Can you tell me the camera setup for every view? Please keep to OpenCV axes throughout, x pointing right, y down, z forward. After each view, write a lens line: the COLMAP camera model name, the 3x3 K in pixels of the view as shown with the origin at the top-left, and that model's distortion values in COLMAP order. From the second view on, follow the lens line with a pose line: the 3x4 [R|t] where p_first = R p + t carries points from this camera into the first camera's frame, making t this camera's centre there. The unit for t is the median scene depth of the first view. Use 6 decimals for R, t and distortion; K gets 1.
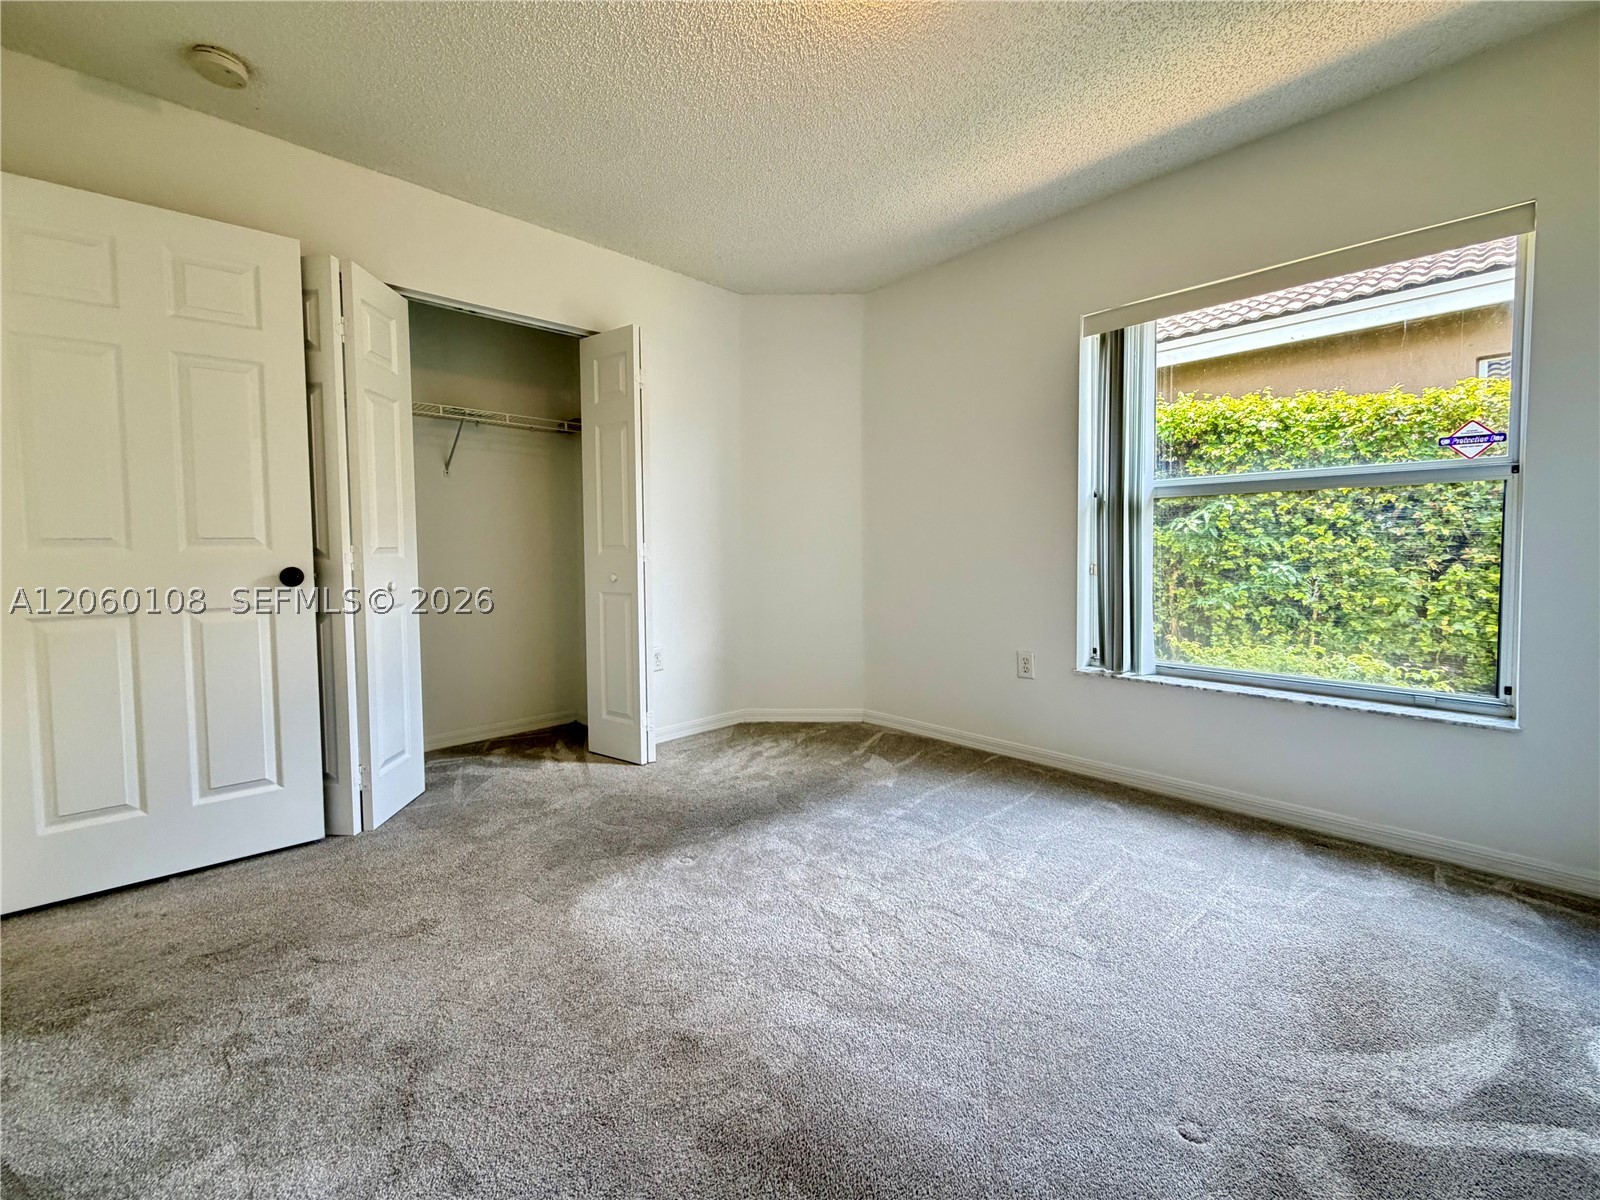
lens RADIAL K [[652.7, 0, 792.1], [0, 652.7, 585.3], [0, 0, 1]] dist [0.002968, 0.000340]
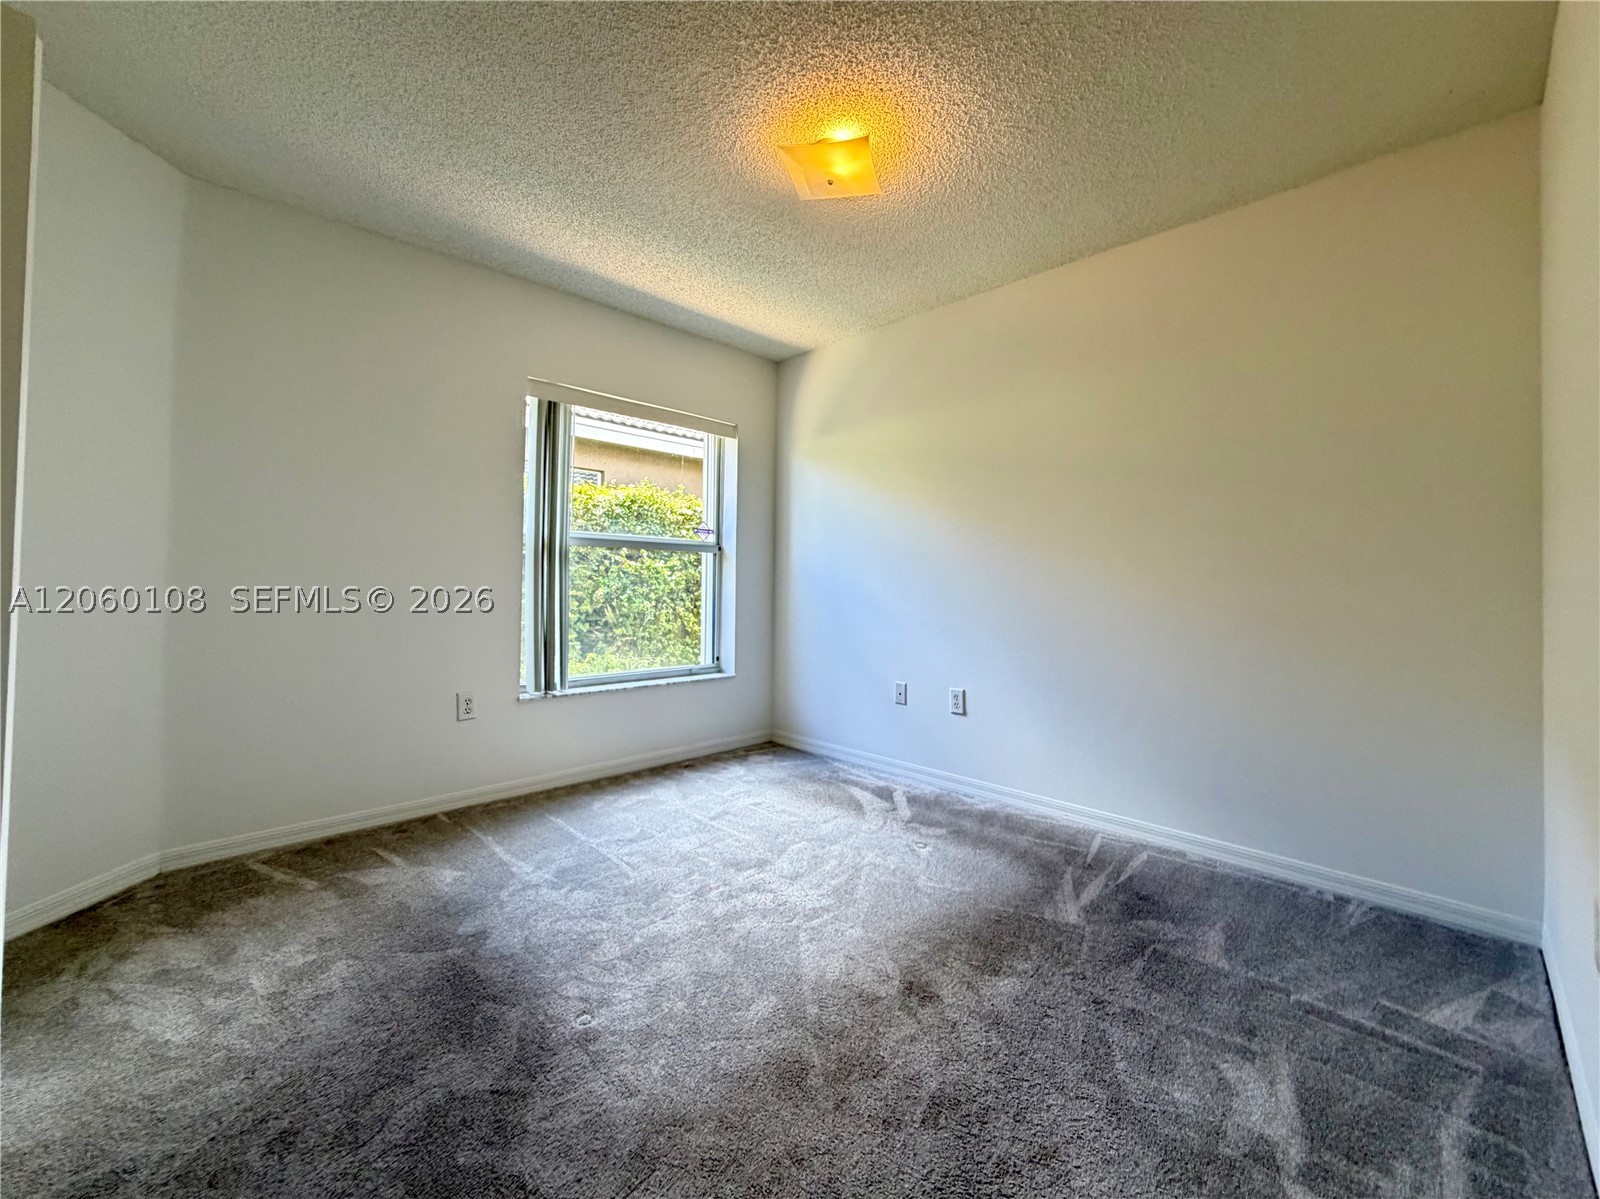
lens RADIAL K [[652.7, 0, 787.3], [0, 652.7, 590.5], [0, 0, 1]] dist [0.002968, 0.000340]
pose [[0.008159, -0.005352, 0.999952, -0.655258], [0.048048, 0.998833, 0.004954, -0.032734], [-0.998812, 0.048006, 0.008407, 0.558820]]
